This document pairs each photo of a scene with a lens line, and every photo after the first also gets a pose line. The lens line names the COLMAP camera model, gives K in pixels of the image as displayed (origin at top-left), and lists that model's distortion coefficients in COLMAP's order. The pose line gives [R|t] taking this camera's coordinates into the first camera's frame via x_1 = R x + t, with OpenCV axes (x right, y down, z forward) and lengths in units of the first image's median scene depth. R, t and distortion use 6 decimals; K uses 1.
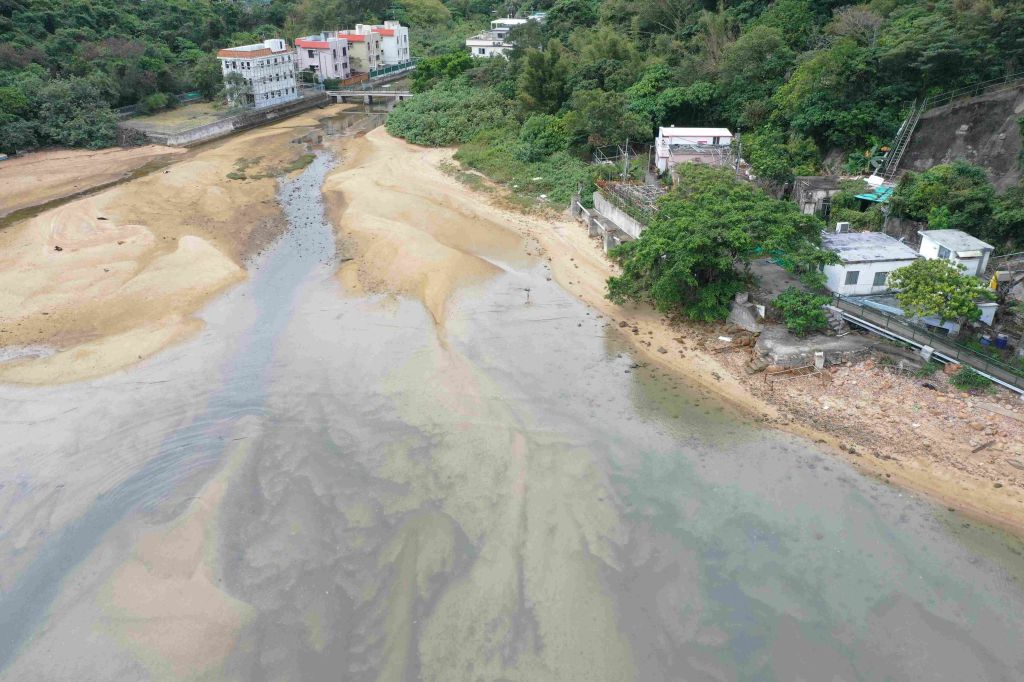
lens RADIAL K [[803.3, 0, 512.0], [0, 803.3, 341.0], [0, 0, 1]] dist [-0.005442, -0.012351]
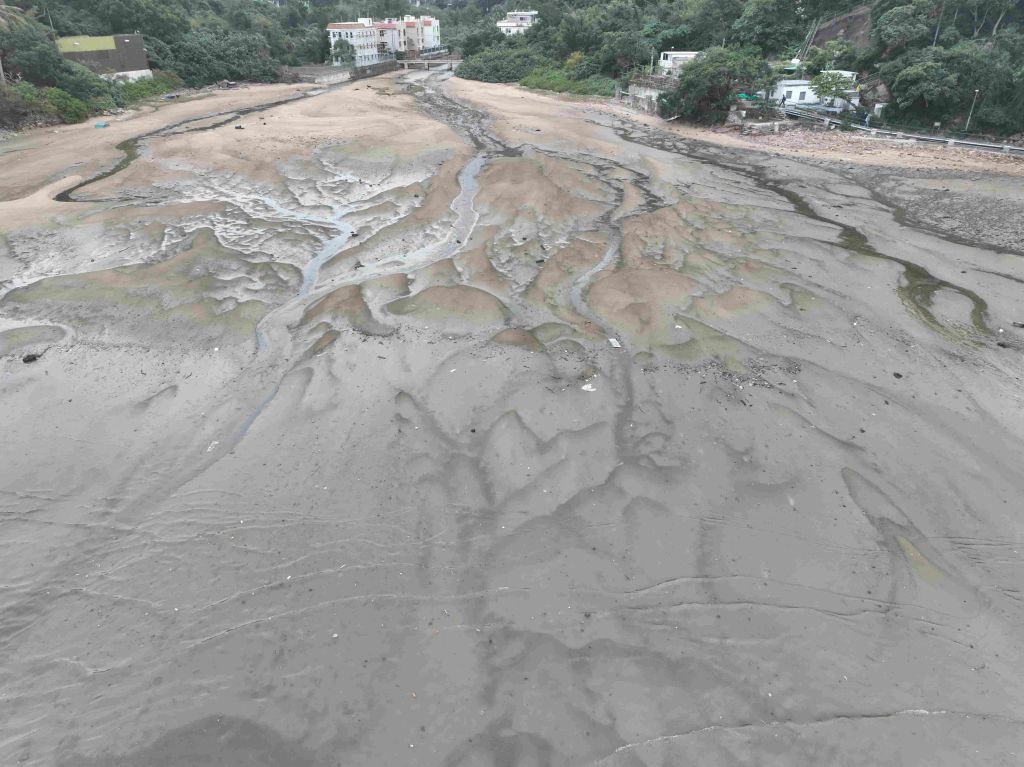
lens RADIAL K [[720.8, 0, 515.1], [0, 720.8, 383.7], [0, 0, 1]] dist [0.007700, 0.005884]
pose [[0.994725, -0.041234, 0.093927, -0.266946], [0.037659, 0.998509, 0.039522, 0.324048], [-0.095416, -0.035777, 0.994794, -0.439722]]
